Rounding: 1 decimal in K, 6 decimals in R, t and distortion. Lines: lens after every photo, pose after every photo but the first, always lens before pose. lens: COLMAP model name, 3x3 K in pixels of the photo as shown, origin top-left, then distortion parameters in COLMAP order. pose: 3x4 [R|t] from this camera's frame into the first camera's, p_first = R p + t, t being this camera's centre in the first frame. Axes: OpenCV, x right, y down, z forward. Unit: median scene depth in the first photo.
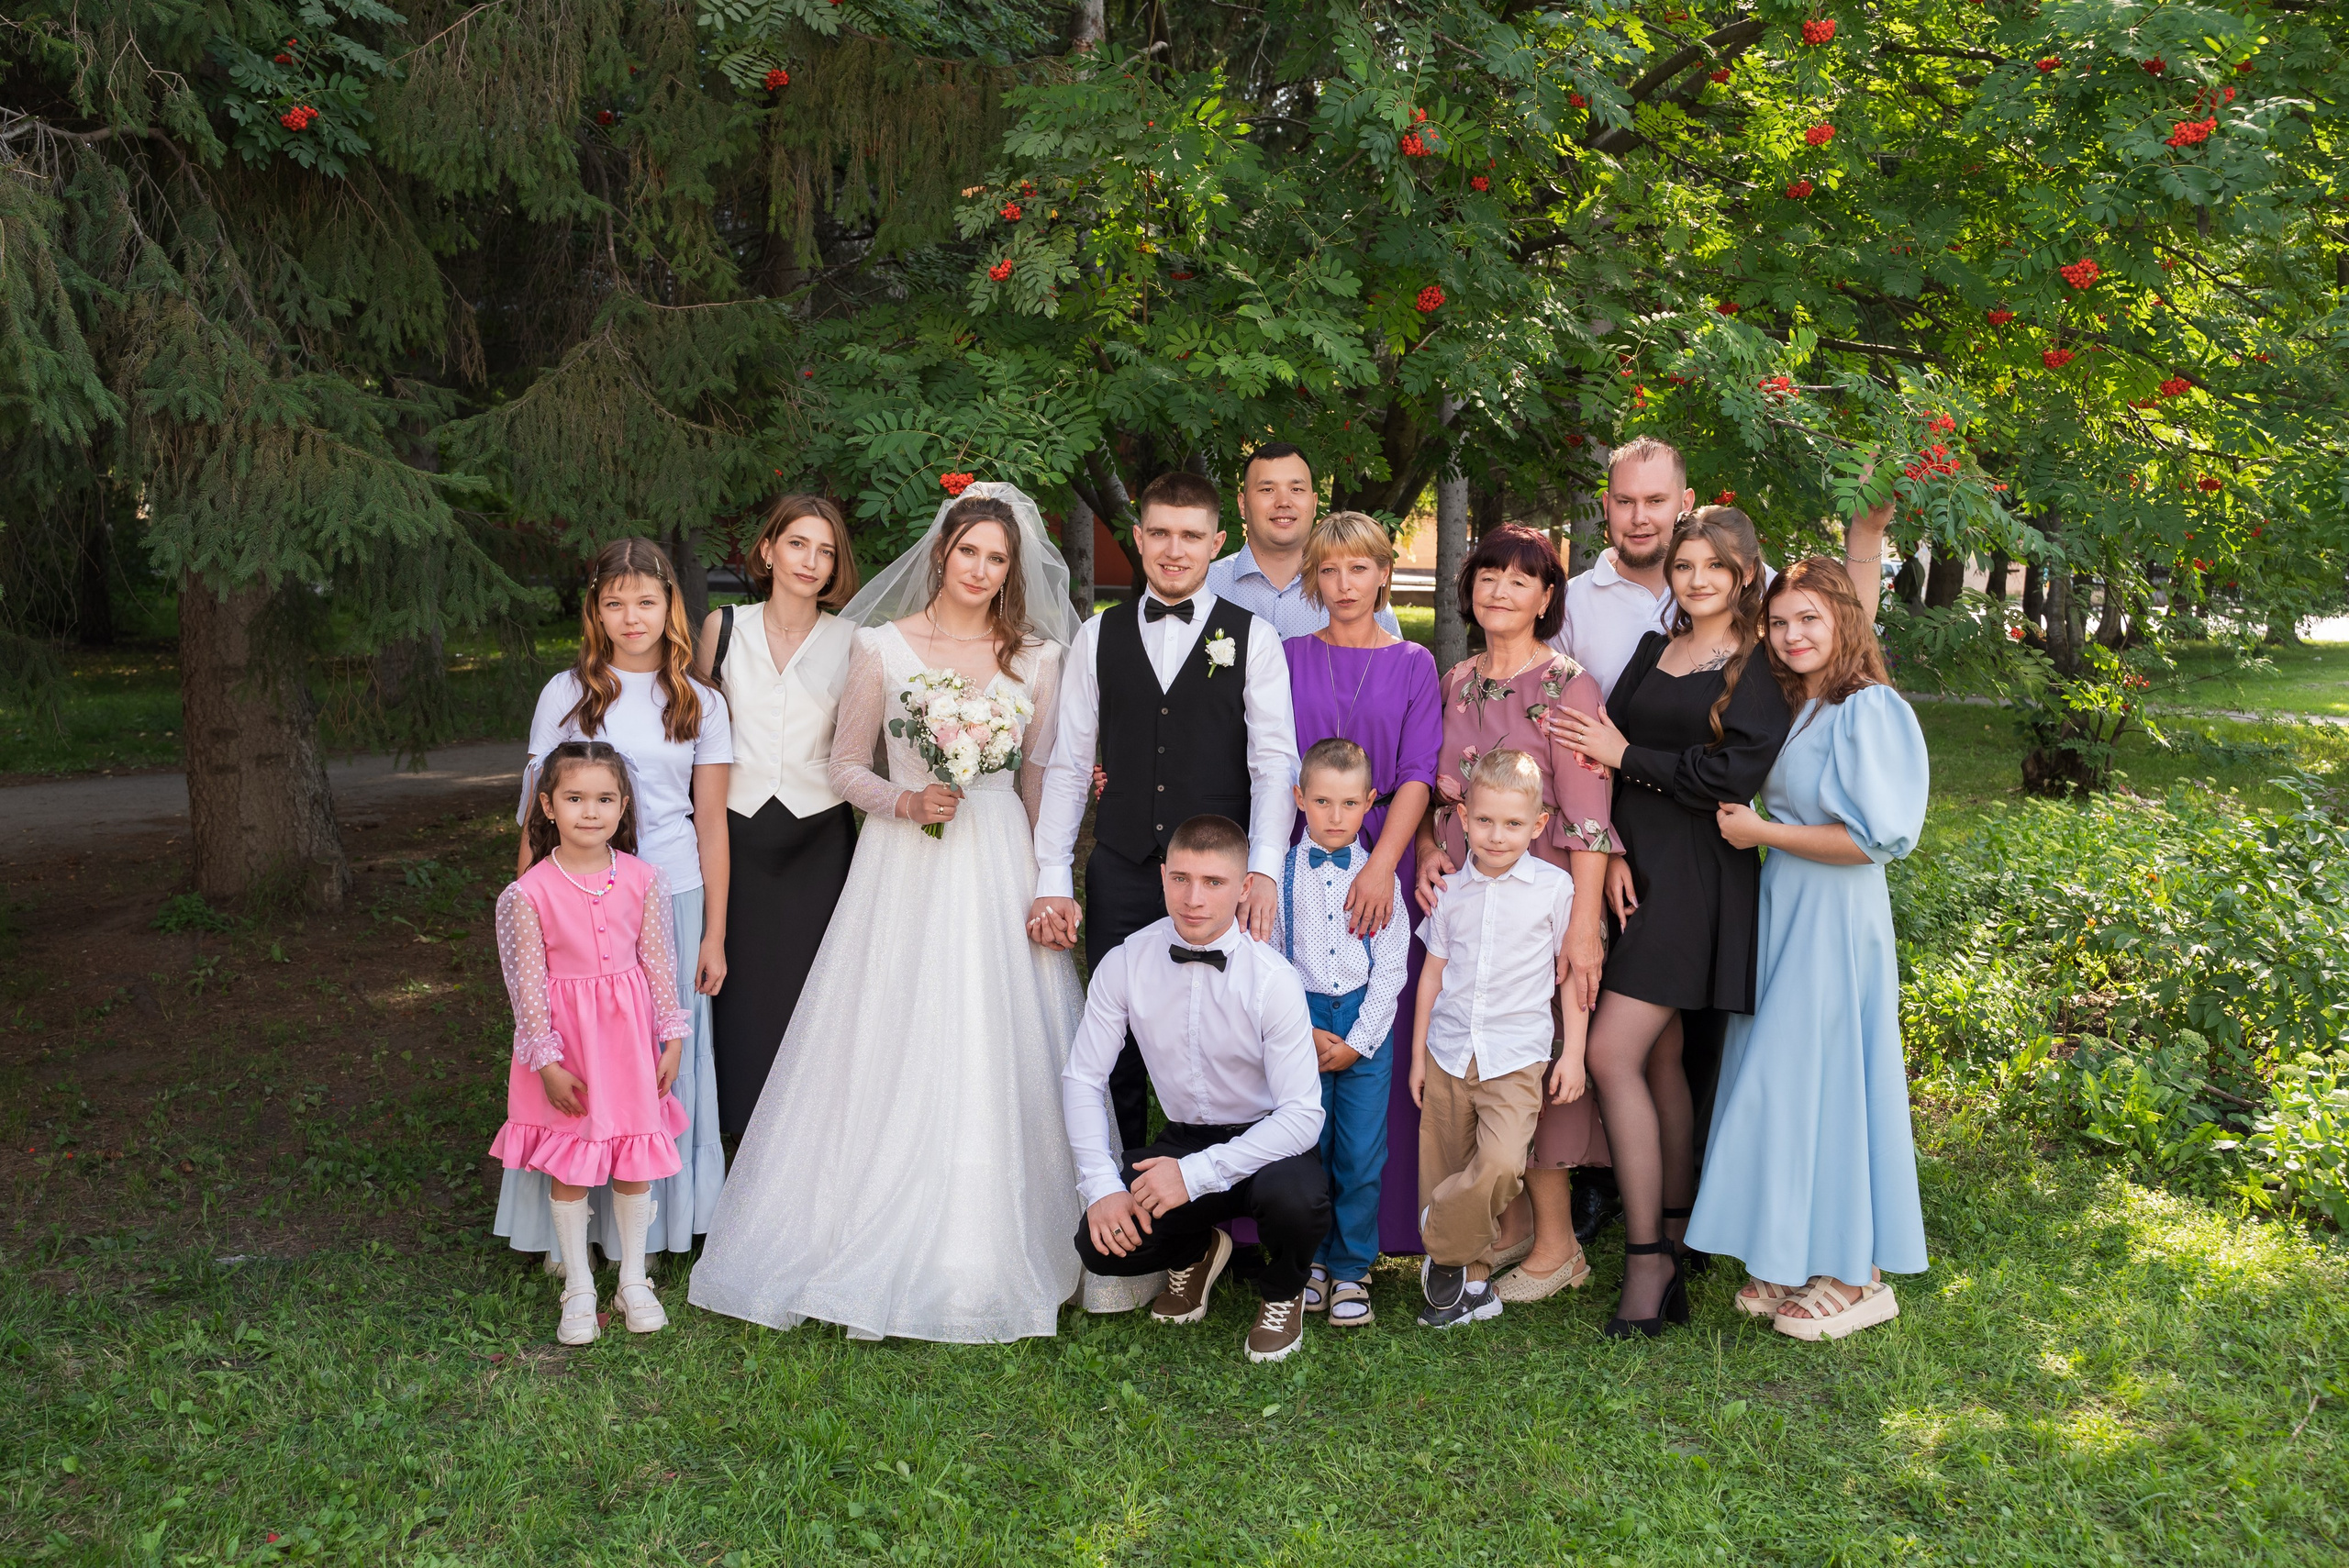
lens RADIAL K [[2046.4, 0, 1174.5], [0, 2046.4, 784.0], [0, 0, 1]] dist [0.008400, -0.002566]
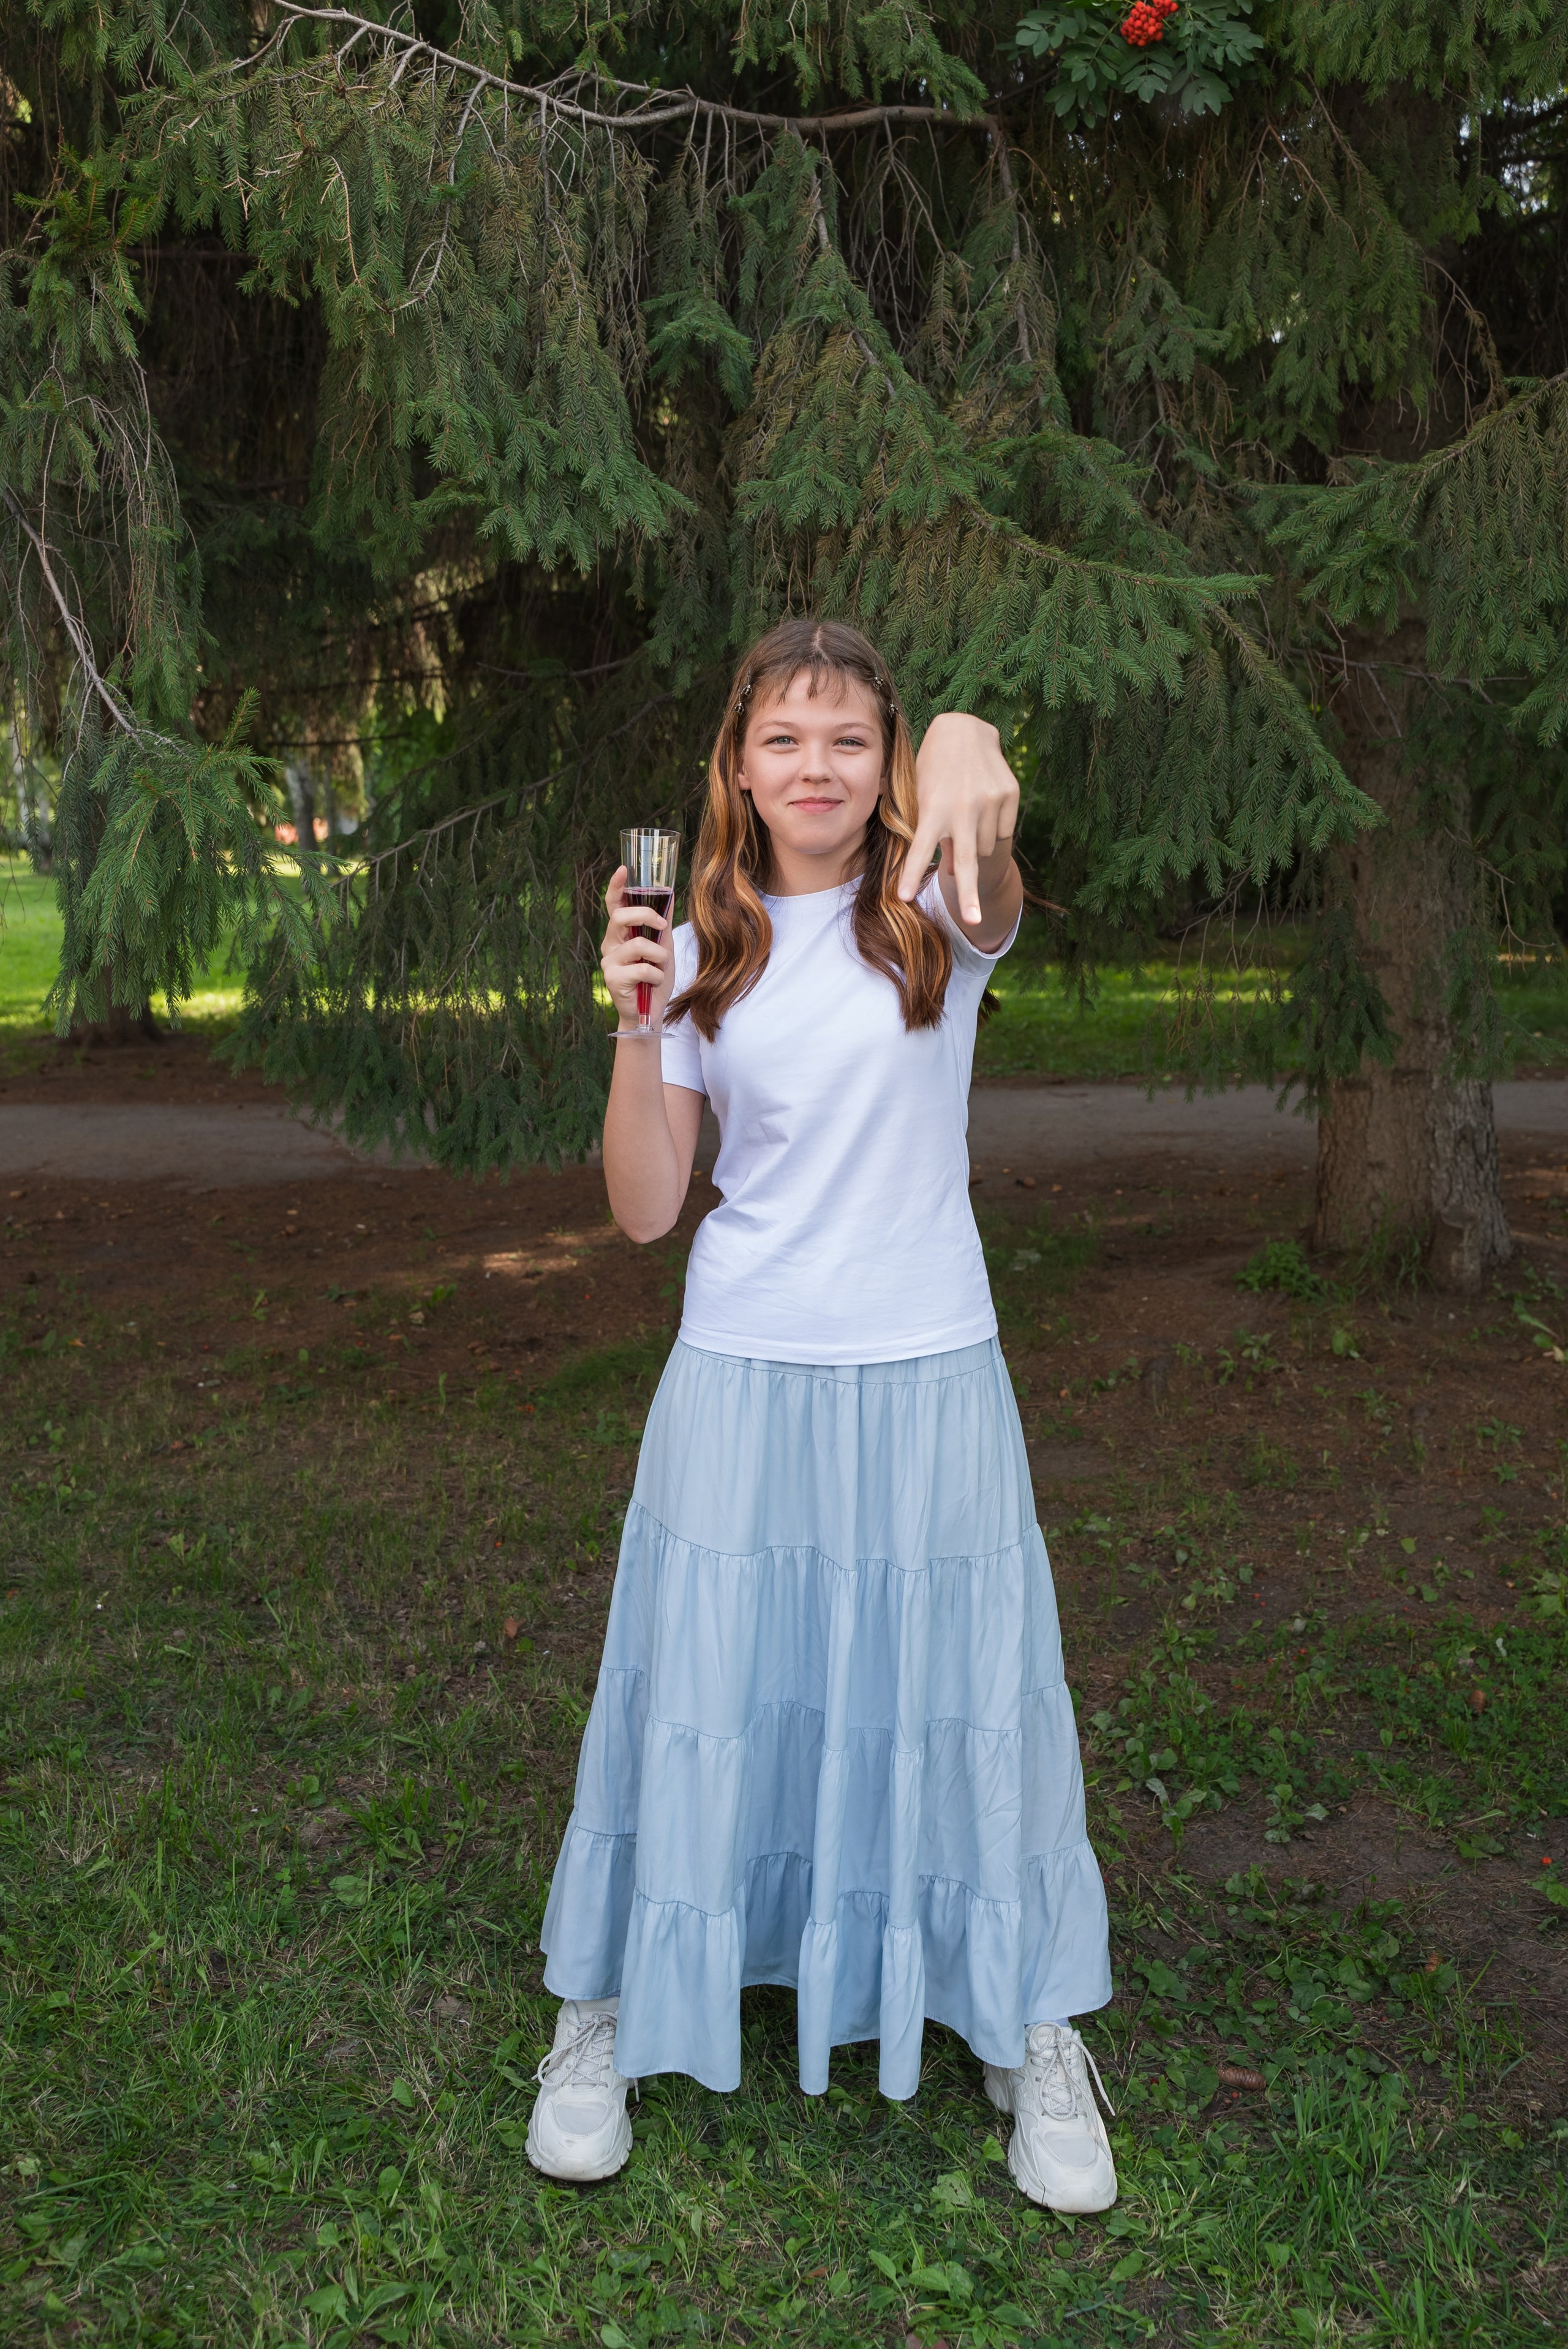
lens RADIAL K [[2046.5, 0, 784.0], [0, 2046.5, 1174.5], [0, 0, 1]] dist [0.008400, -0.002566]
pose [[0.596959, 0.104420, -0.795447, 0.019243], [-0.072079, 0.994465, 0.076452, -0.018892], [0.799027, 0.011696, 0.601181, 0.415327]]
